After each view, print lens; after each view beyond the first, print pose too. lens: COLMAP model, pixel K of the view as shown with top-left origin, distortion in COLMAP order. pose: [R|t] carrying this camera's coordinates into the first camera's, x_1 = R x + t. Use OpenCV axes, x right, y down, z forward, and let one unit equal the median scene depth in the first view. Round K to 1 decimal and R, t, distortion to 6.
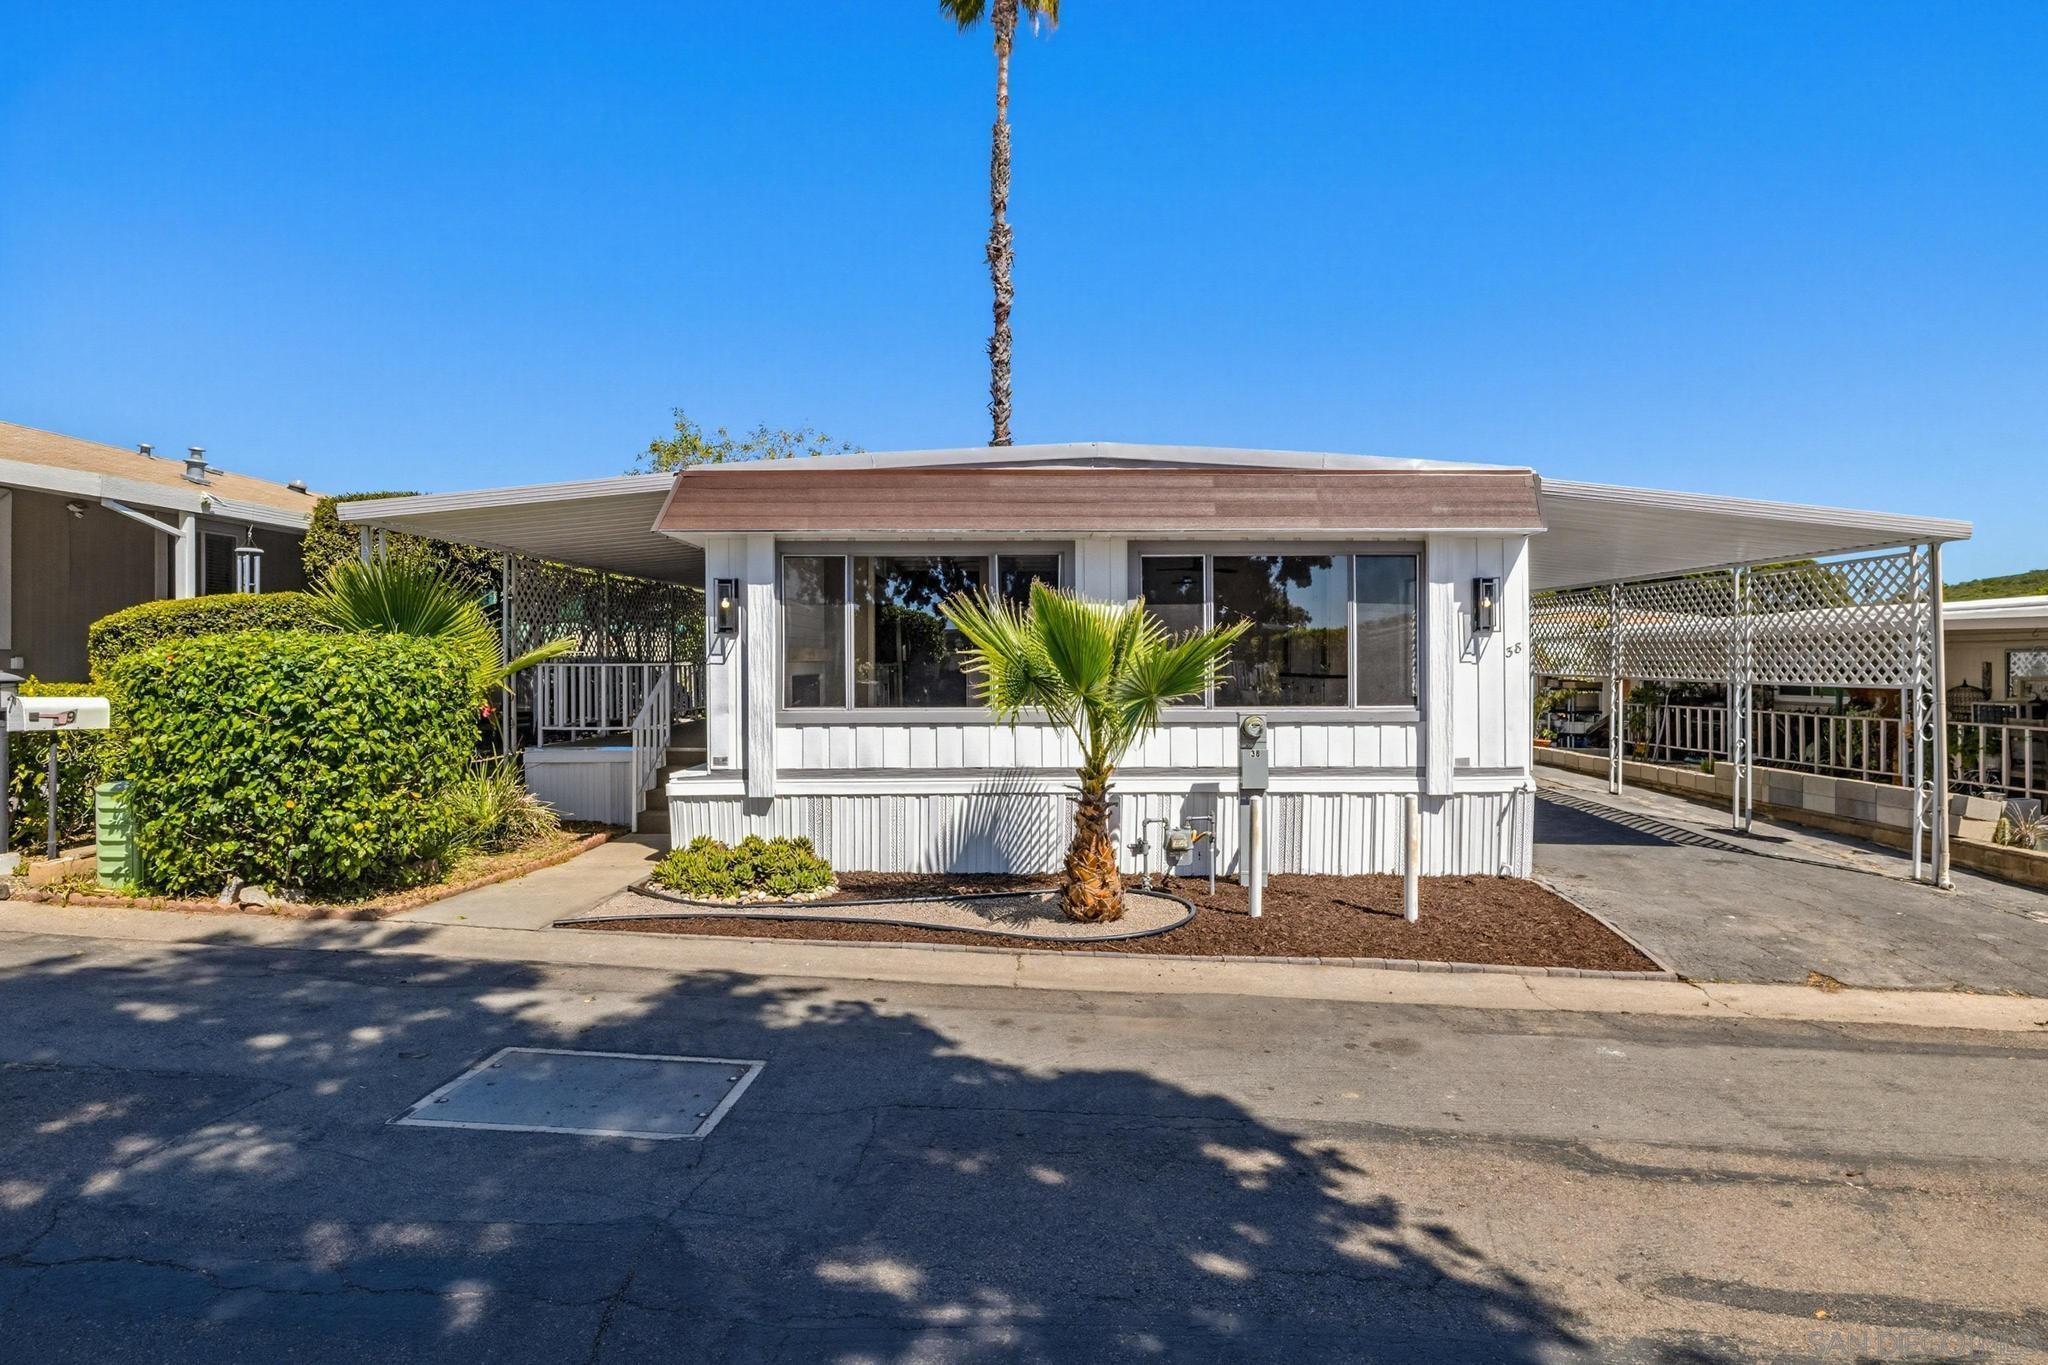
lens RADIAL K [[1062.3, 0, 1024.6], [0, 1062.3, 662.9], [0, 0, 1]] dist [-0.004950, -0.001886]
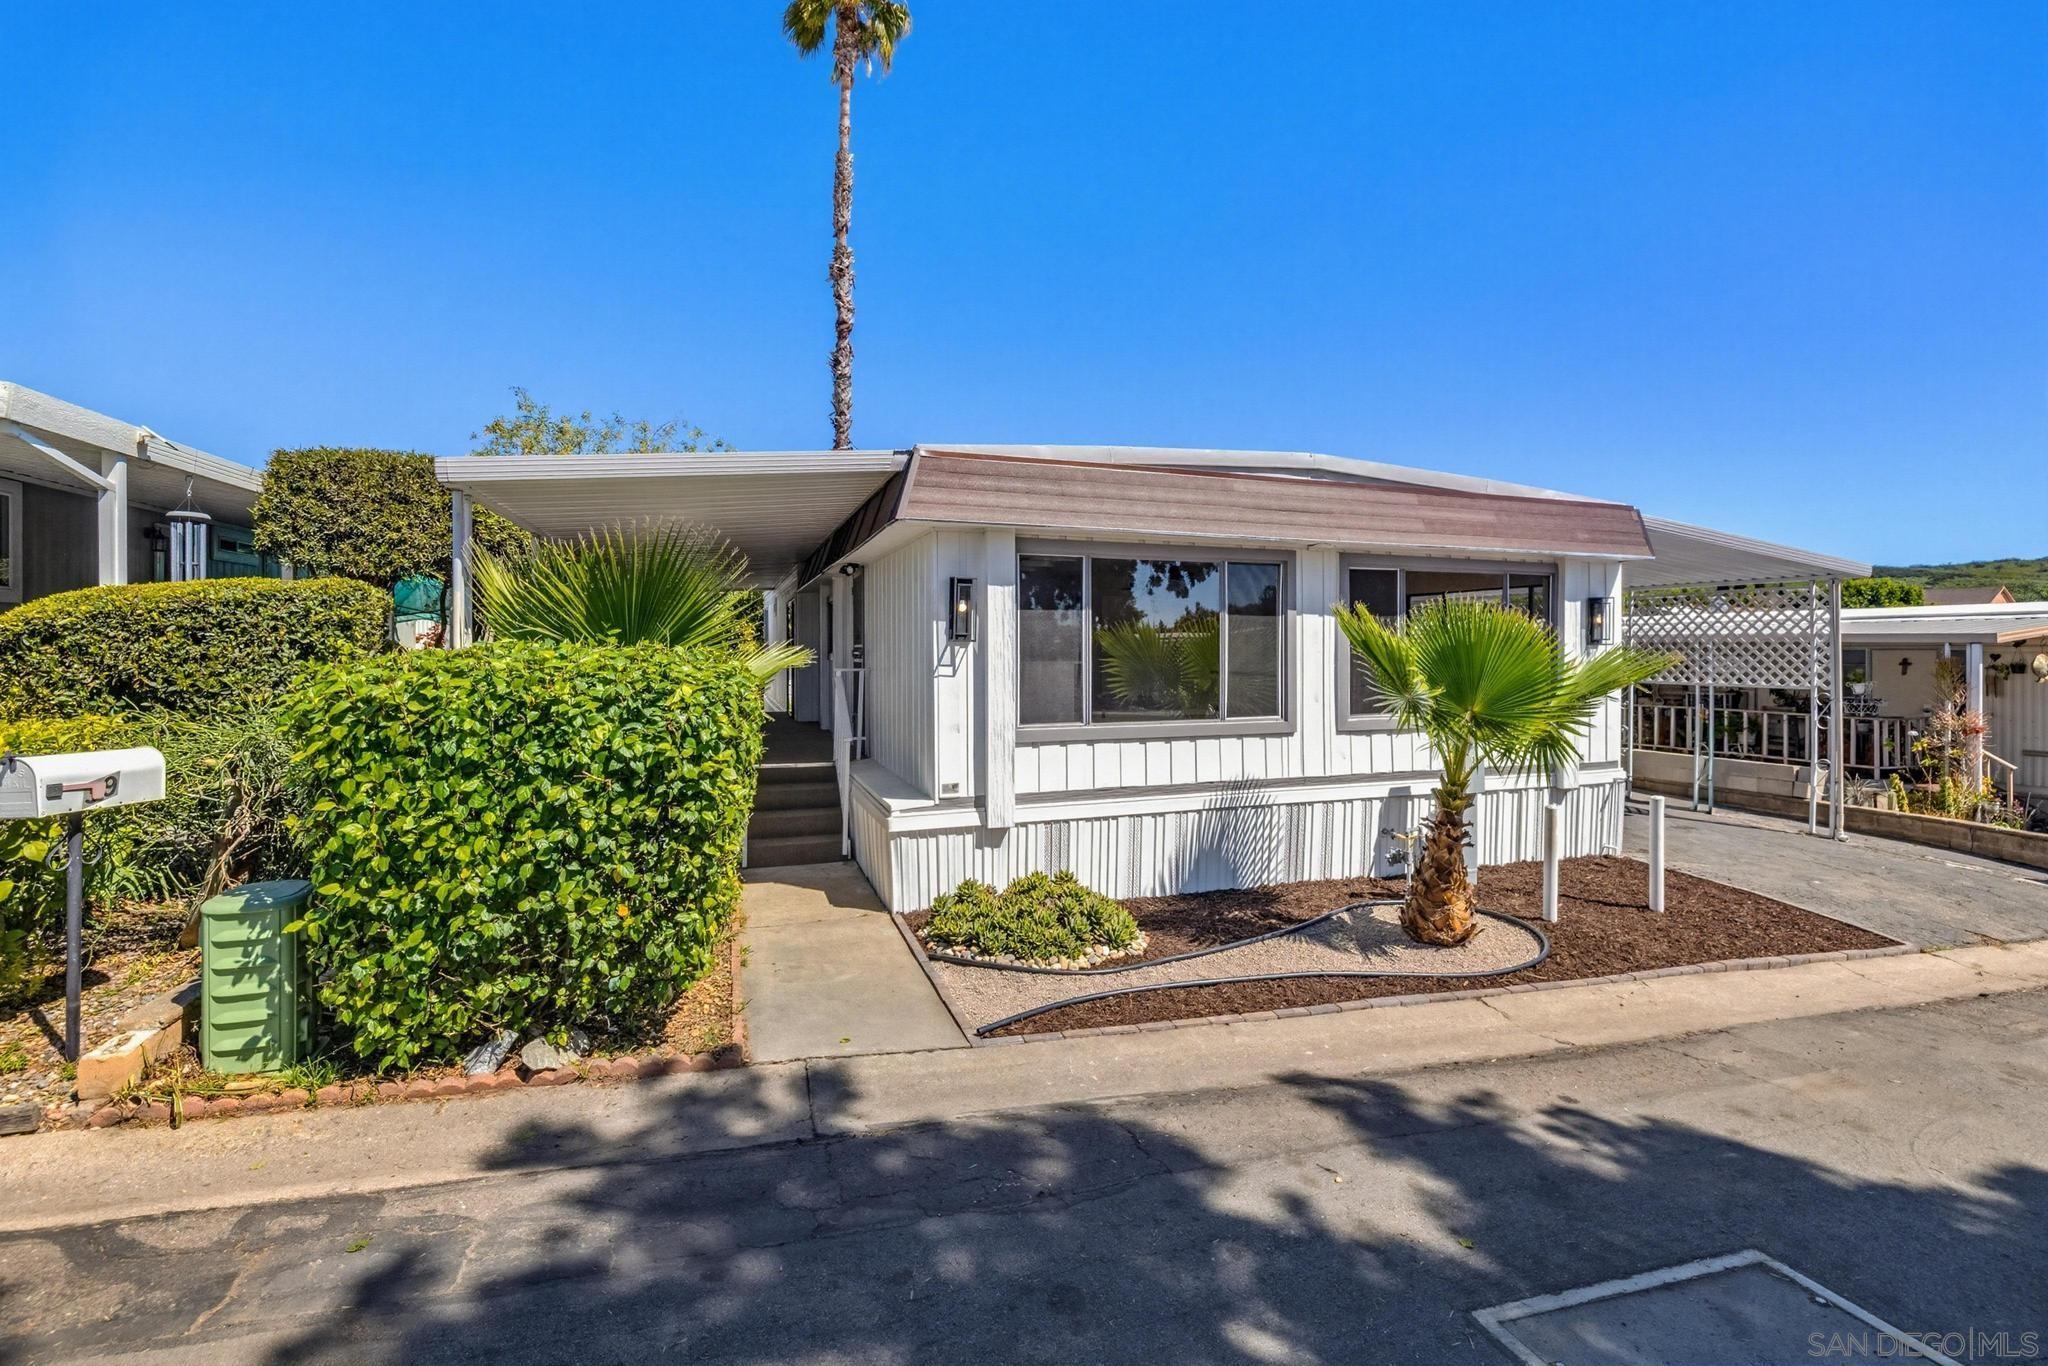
lens RADIAL K [[888.8, 0, 1017.2], [0, 888.8, 654.1], [0, 0, 1]] dist [0.002927, 0.000277]
pose [[0.944358, 0.001915, 0.328915, -0.483270], [-0.003369, 0.999987, 0.003851, -0.020590], [-0.328903, -0.004745, 0.944352, 0.302002]]
